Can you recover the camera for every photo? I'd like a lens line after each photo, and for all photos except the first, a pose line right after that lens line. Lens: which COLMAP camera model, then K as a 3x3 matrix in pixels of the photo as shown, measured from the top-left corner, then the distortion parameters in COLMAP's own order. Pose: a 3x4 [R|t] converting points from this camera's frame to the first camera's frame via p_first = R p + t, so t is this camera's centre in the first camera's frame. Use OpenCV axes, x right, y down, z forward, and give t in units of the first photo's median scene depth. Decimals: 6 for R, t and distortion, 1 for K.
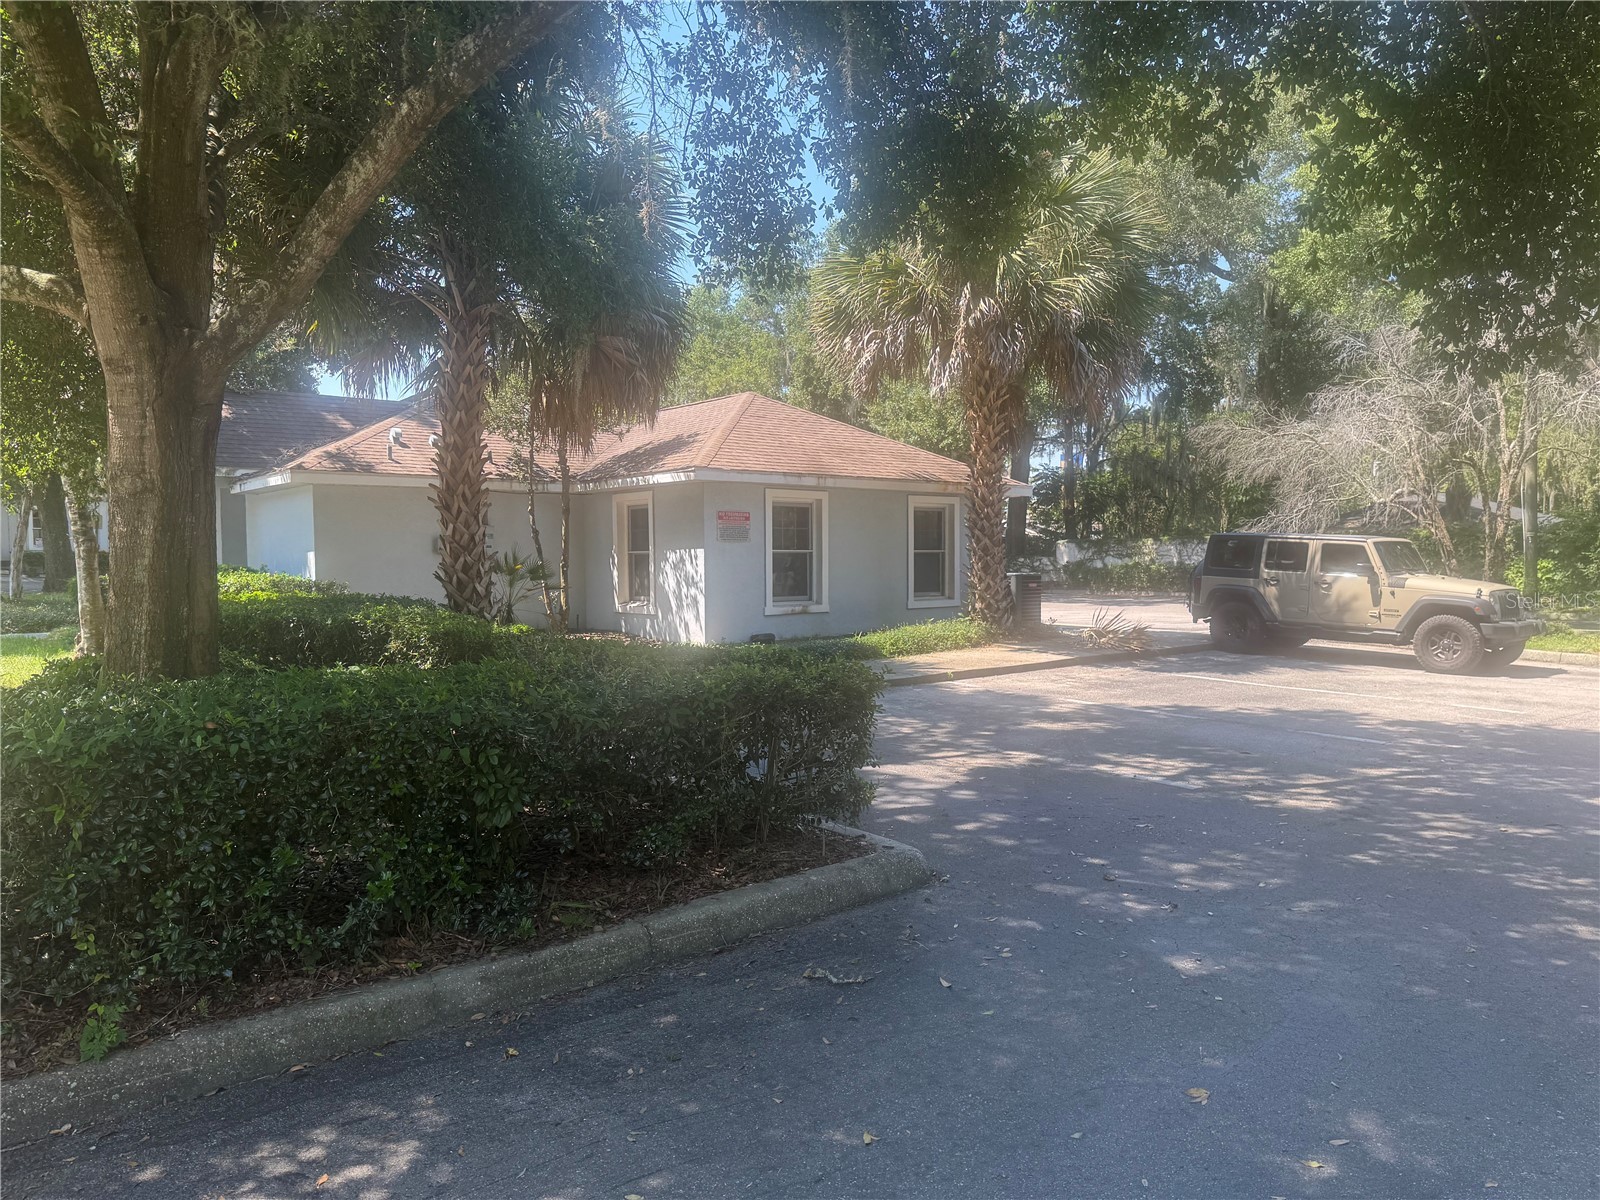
lens RADIAL K [[1060.3, 0, 800.0], [0, 1060.3, 600.0], [0, 0, 1]] dist [0.022433, -0.002022]
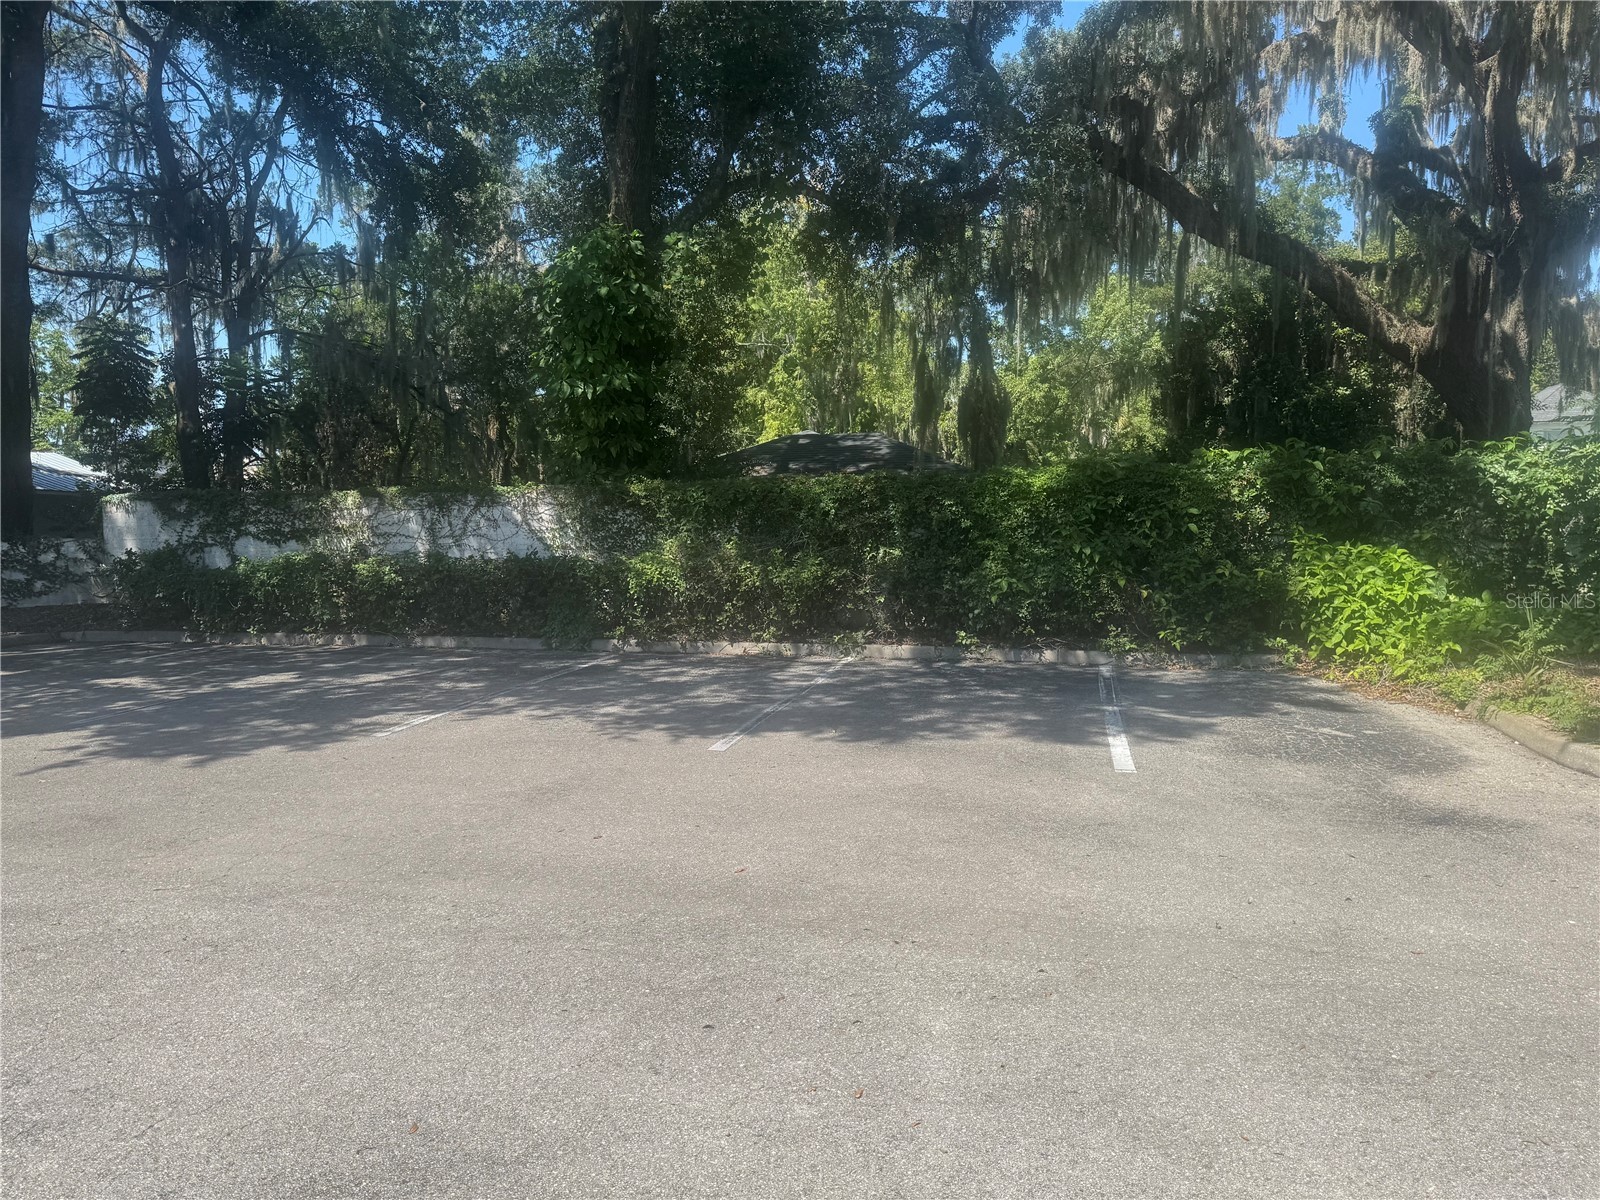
lens RADIAL K [[1060.3, 0, 800.0], [0, 1060.3, 600.0], [0, 0, 1]] dist [0.022433, -0.002022]
pose [[0.773515, -0.051687, 0.631667, 0.199955], [0.030544, 0.998551, 0.044304, -0.029261], [-0.633041, -0.014976, 0.773973, 0.572386]]
